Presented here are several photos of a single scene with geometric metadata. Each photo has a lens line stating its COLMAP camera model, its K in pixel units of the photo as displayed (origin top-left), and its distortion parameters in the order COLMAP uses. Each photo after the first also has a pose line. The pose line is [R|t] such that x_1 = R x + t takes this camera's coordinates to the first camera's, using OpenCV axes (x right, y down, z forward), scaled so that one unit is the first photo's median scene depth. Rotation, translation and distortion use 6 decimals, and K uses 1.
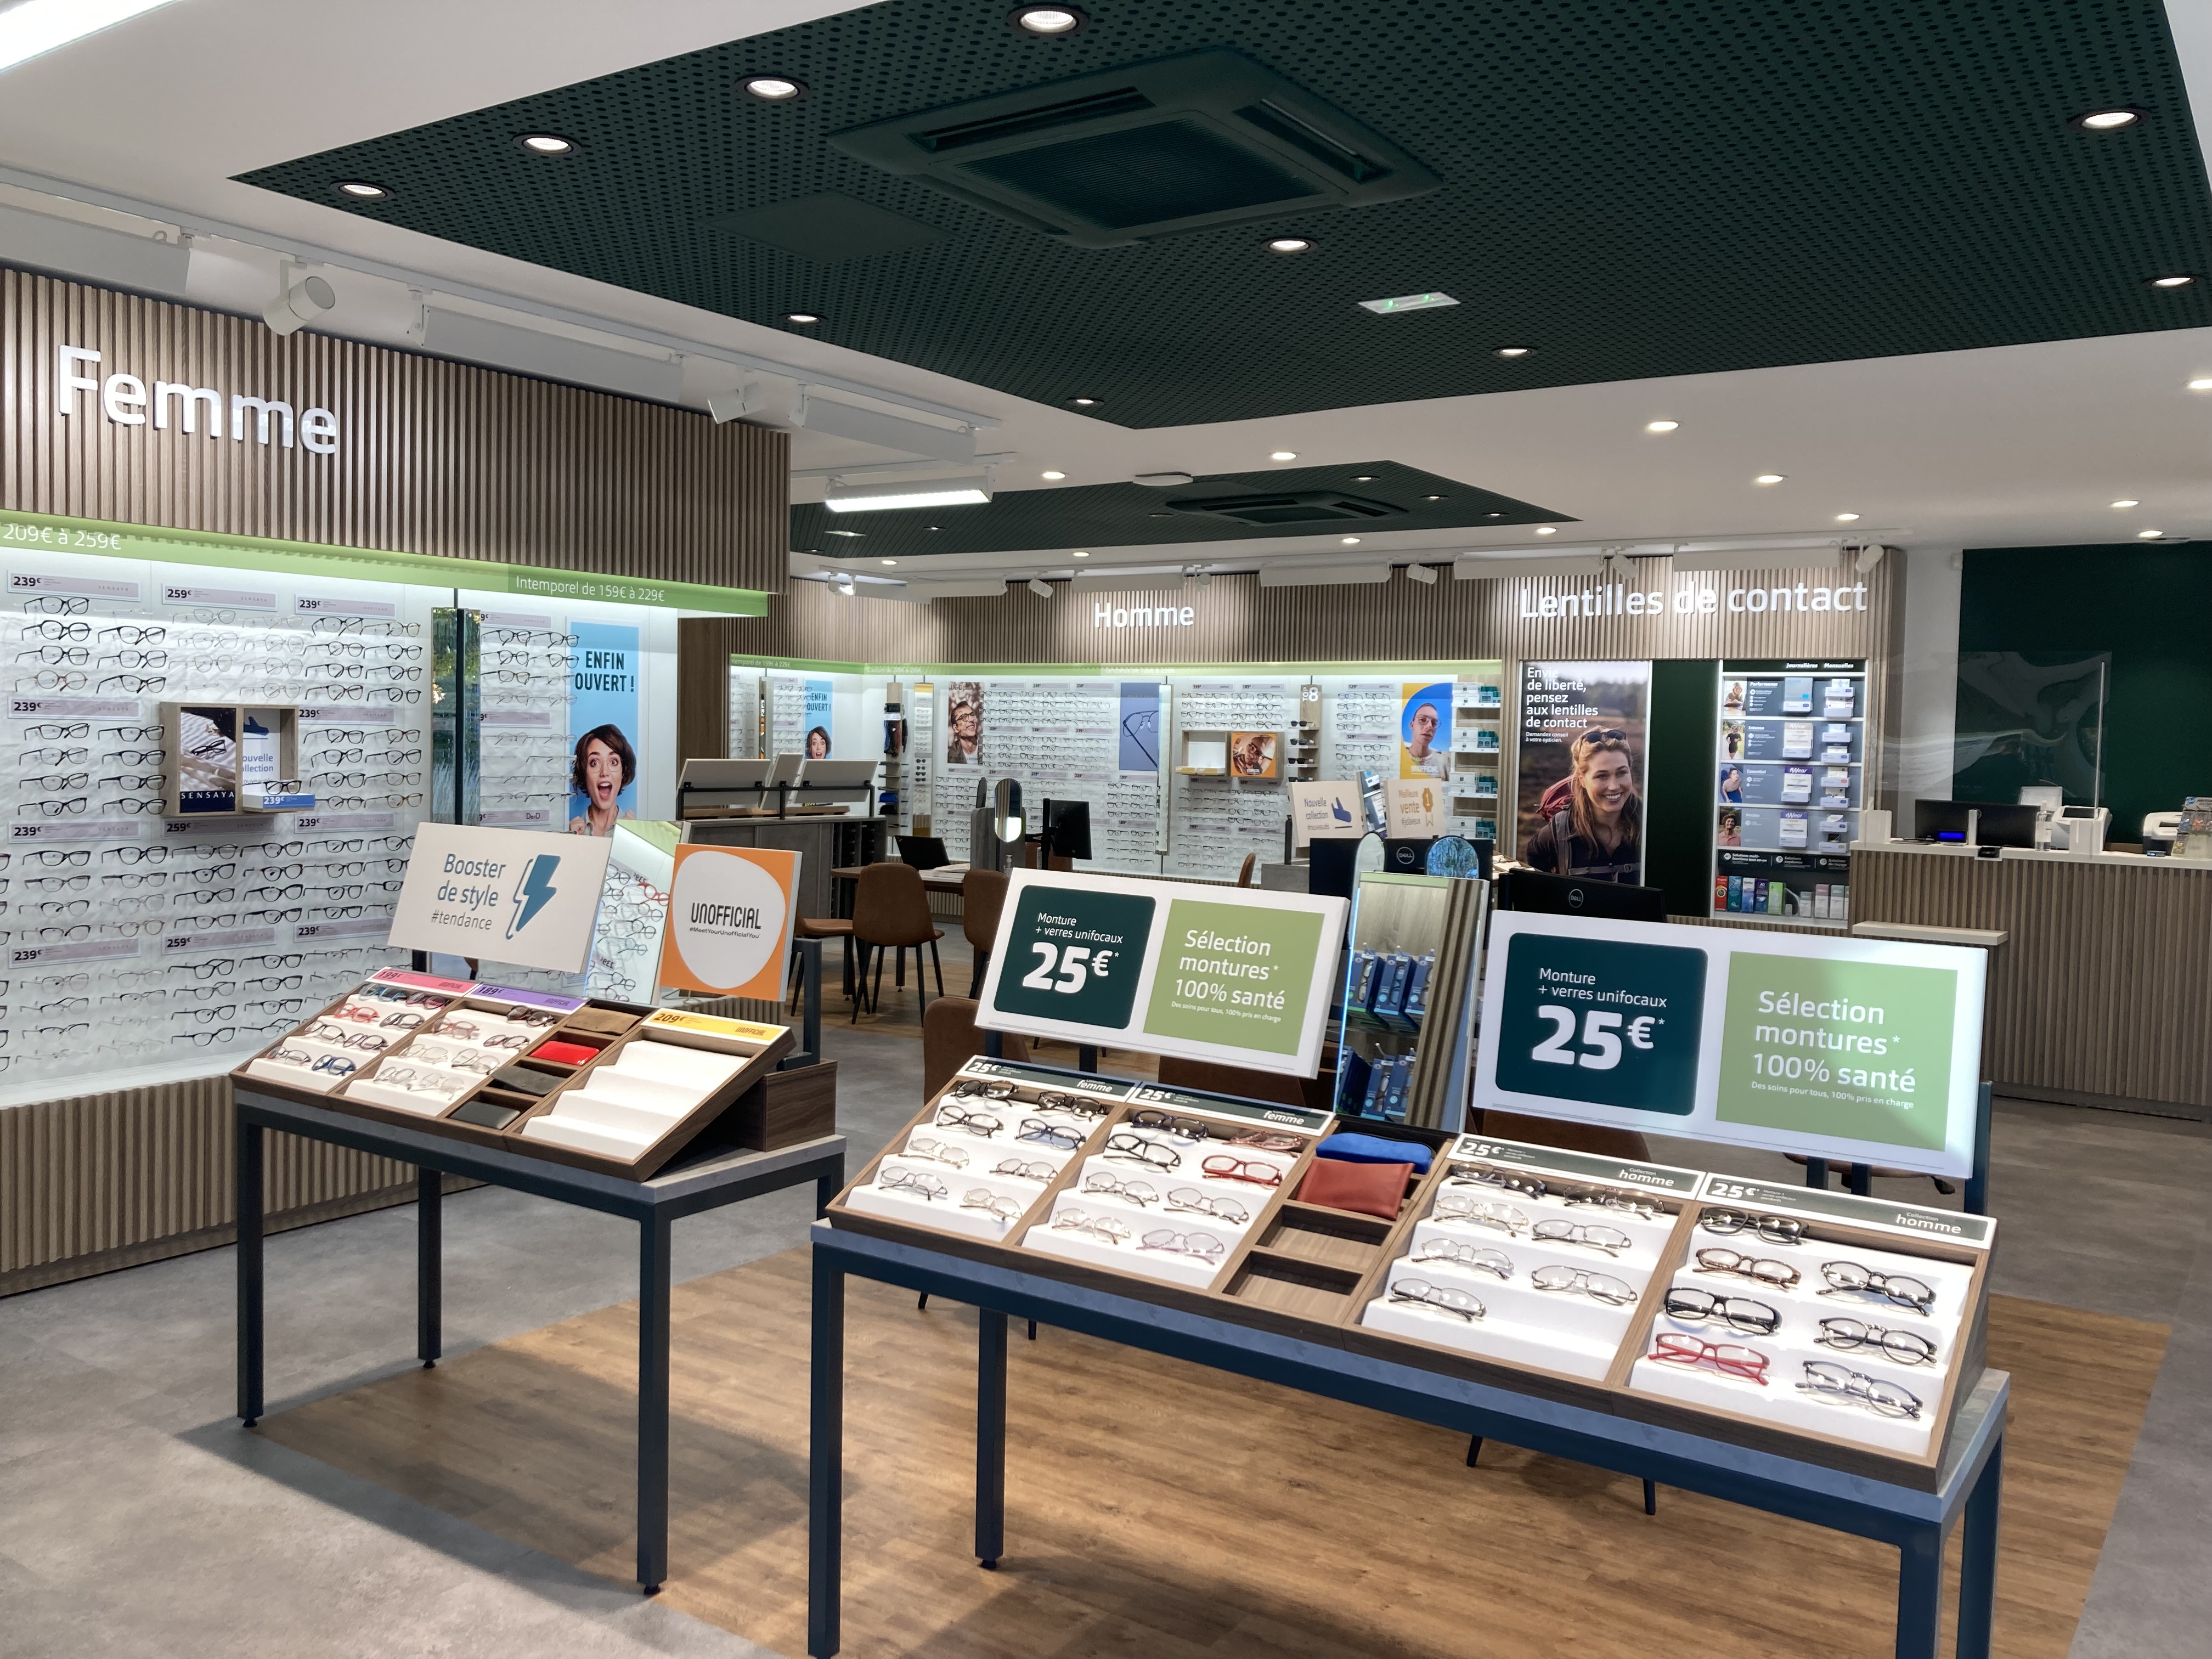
lens RADIAL K [[1819.4, 0, 1087.8], [0, 1819.4, 817.8], [0, 0, 1]] dist [0.099626, -0.000896]
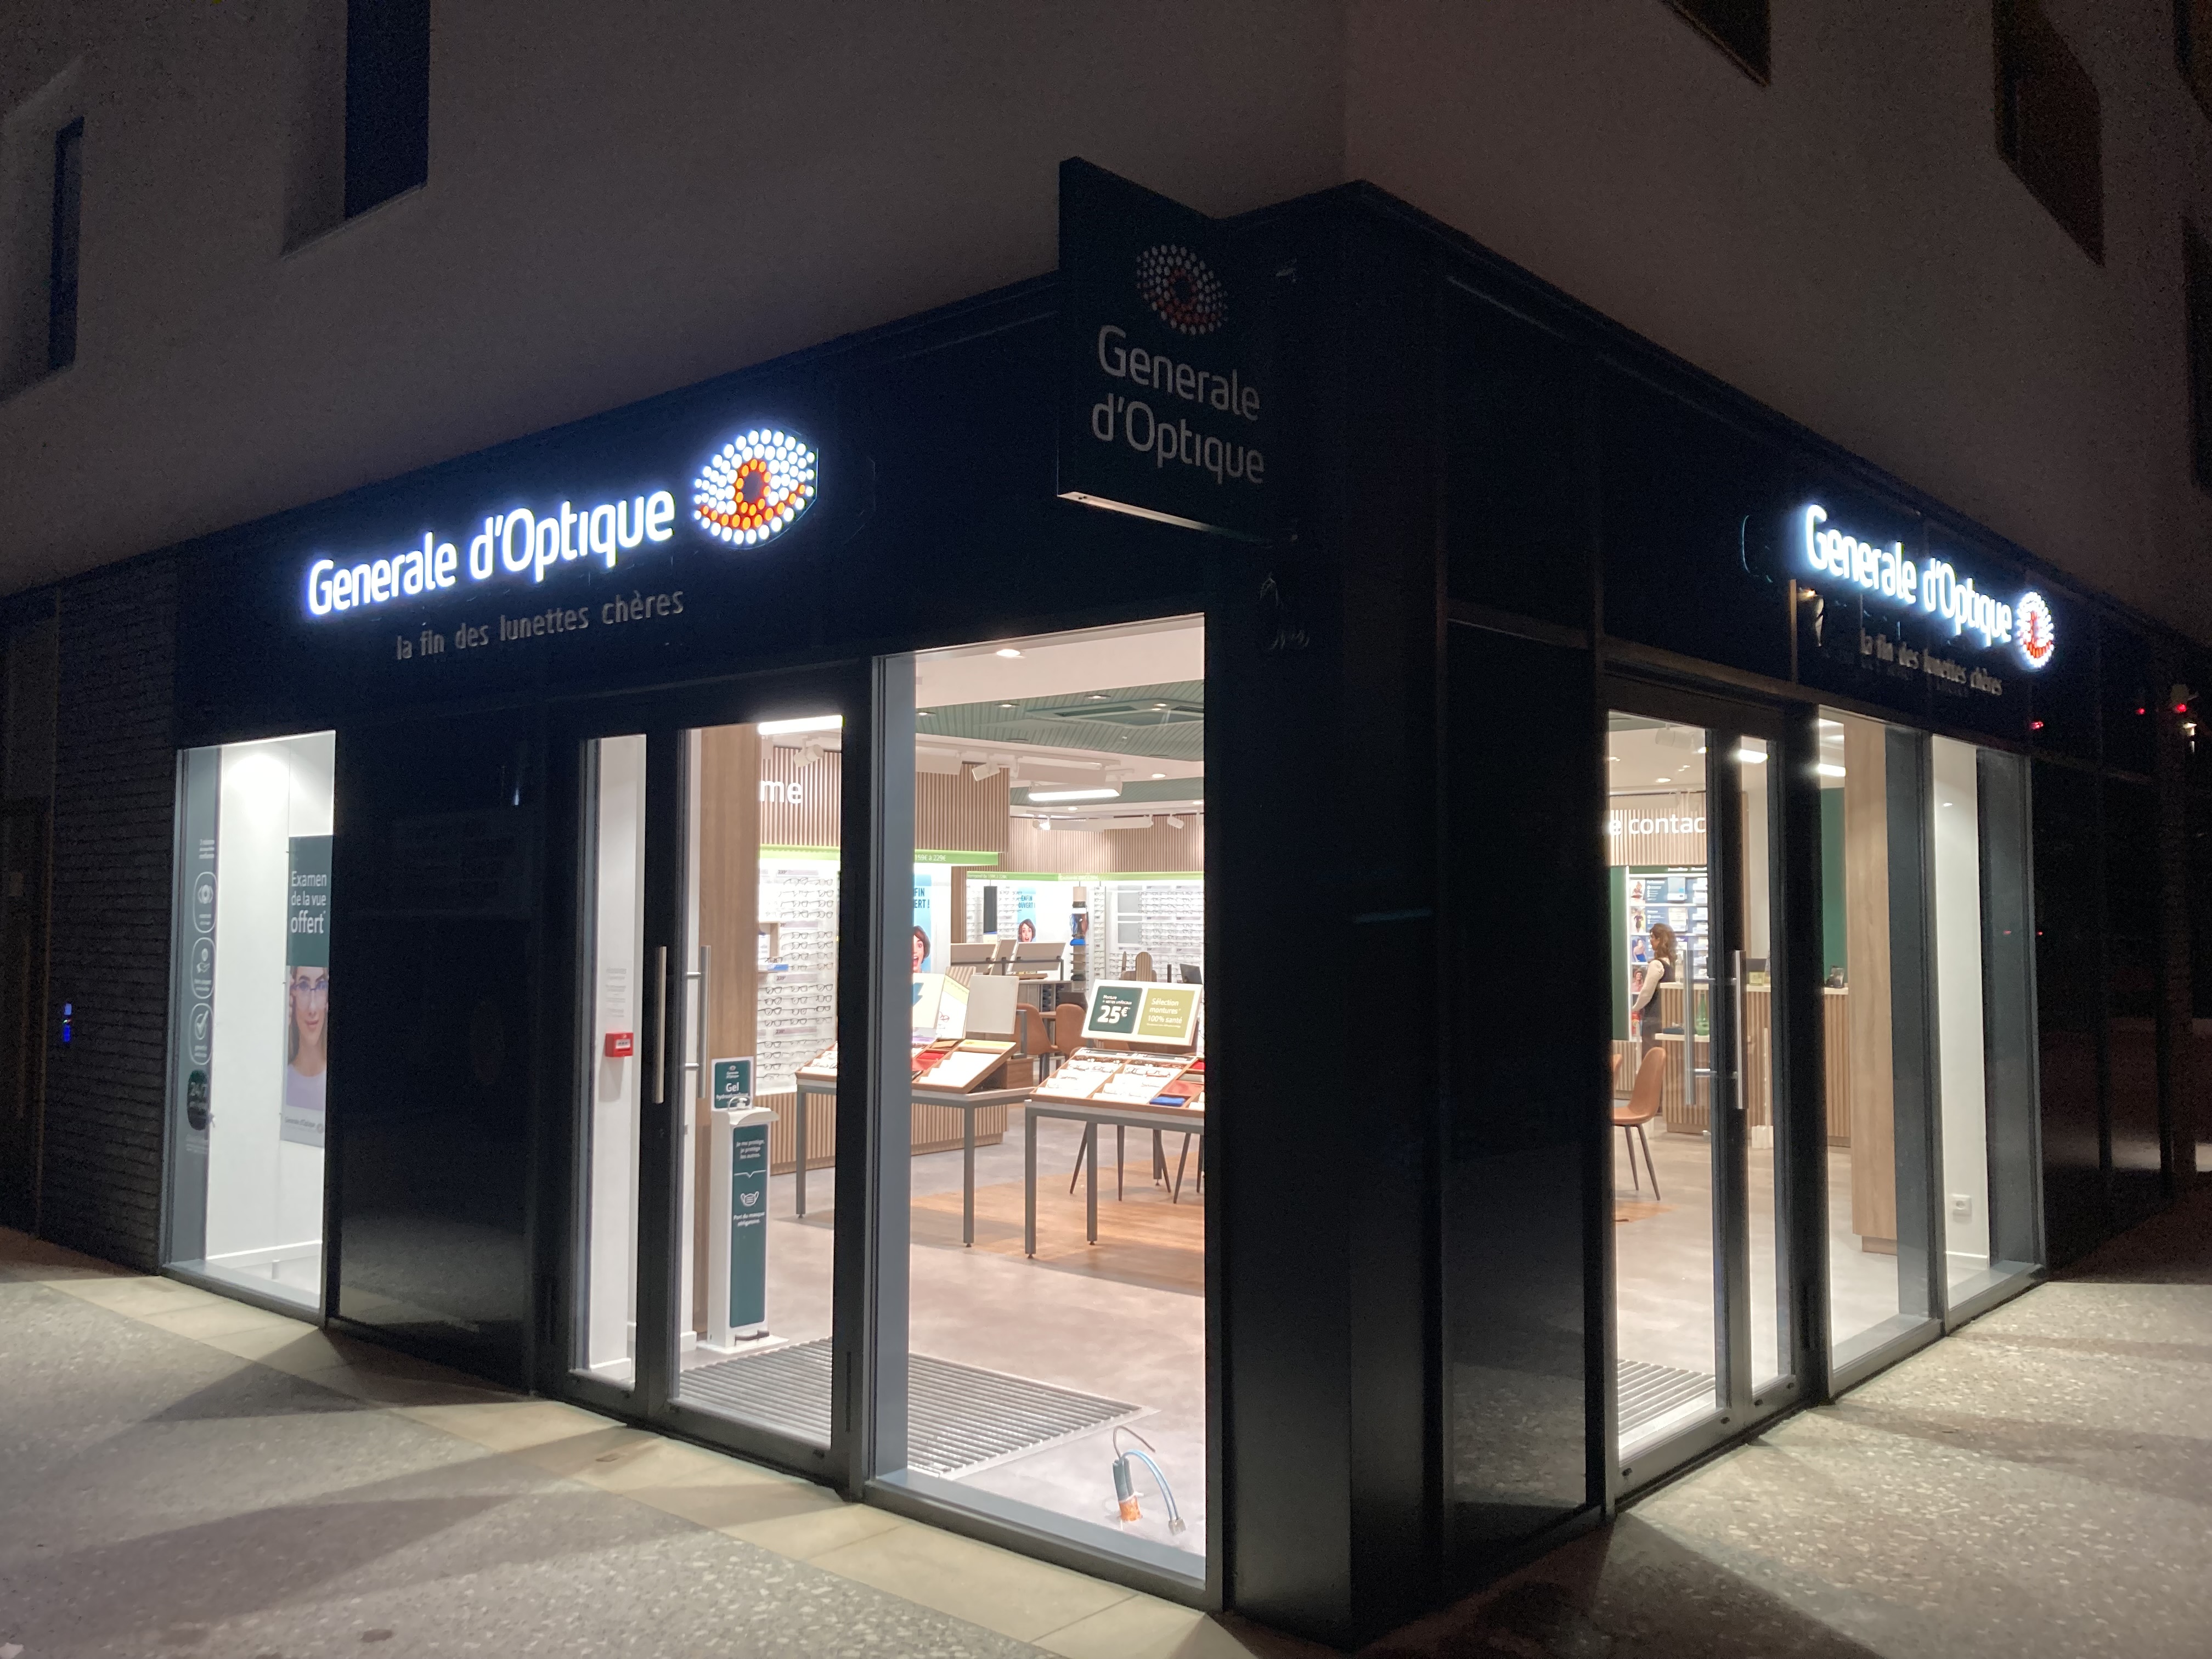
lens RADIAL K [[1819.4, 0, 1096.4], [0, 1819.4, 827.2], [0, 0, 1]] dist [0.099626, -0.000896]
pose [[0.993890, -0.024568, -0.107607, 0.146402], [0.014334, 0.995387, -0.094866, 0.033002], [0.109442, 0.092744, 0.989657, -0.972227]]
